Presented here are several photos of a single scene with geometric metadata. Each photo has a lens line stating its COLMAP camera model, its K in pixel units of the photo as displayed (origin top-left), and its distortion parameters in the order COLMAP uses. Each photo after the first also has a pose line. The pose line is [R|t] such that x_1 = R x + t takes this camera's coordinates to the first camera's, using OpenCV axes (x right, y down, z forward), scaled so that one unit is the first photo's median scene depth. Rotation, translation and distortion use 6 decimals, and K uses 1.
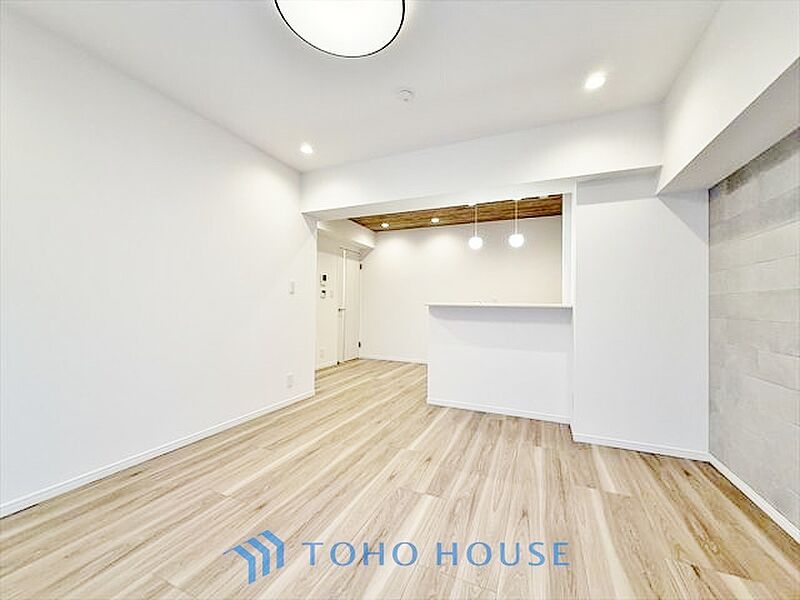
lens RADIAL K [[319.1, 0, 398.5], [0, 319.1, 301.1], [0, 0, 1]] dist [-0.001098, 0.001070]
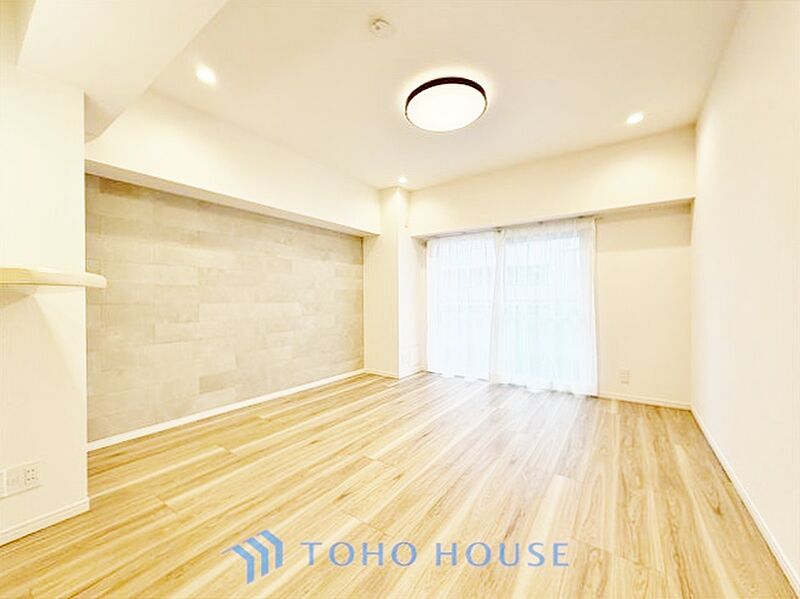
lens RADIAL K [[319.1, 0, 399.6], [0, 319.1, 300.2], [0, 0, 1]] dist [-0.001098, 0.001070]
pose [[-0.979823, -0.009232, 0.199652, -0.167134], [-0.010594, 0.999927, -0.005754, 0.027426], [-0.199584, -0.007753, -0.979850, 1.540719]]
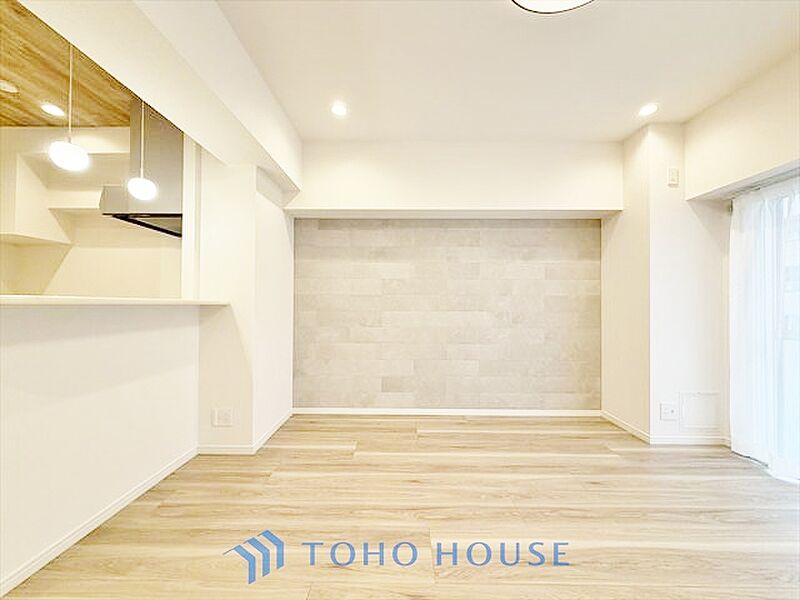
lens RADIAL K [[319.1, 0, 400.5], [0, 319.1, 301.0], [0, 0, 1]] dist [-0.001098, 0.001070]
pose [[-0.393661, -0.005303, 0.919240, -0.440066], [-0.022633, 0.999736, -0.003925, 0.005023], [-0.918977, -0.022350, -0.393677, 1.015594]]
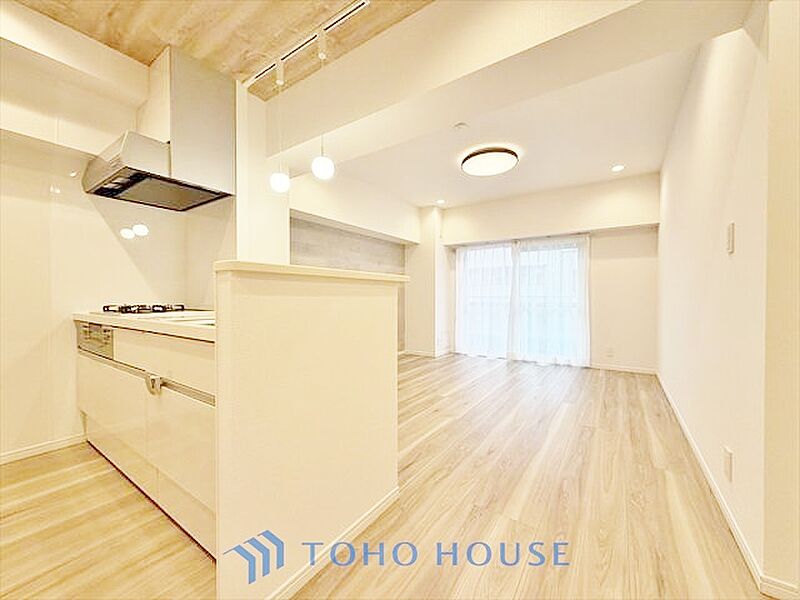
lens RADIAL K [[319.1, 0, 398.8], [0, 319.1, 301.6], [0, 0, 1]] dist [-0.001098, 0.001070]
pose [[-0.982283, -0.016003, 0.186718, 0.012231], [-0.015983, 0.999871, 0.001611, 0.058454], [-0.186719, -0.001402, -0.982412, 2.031745]]
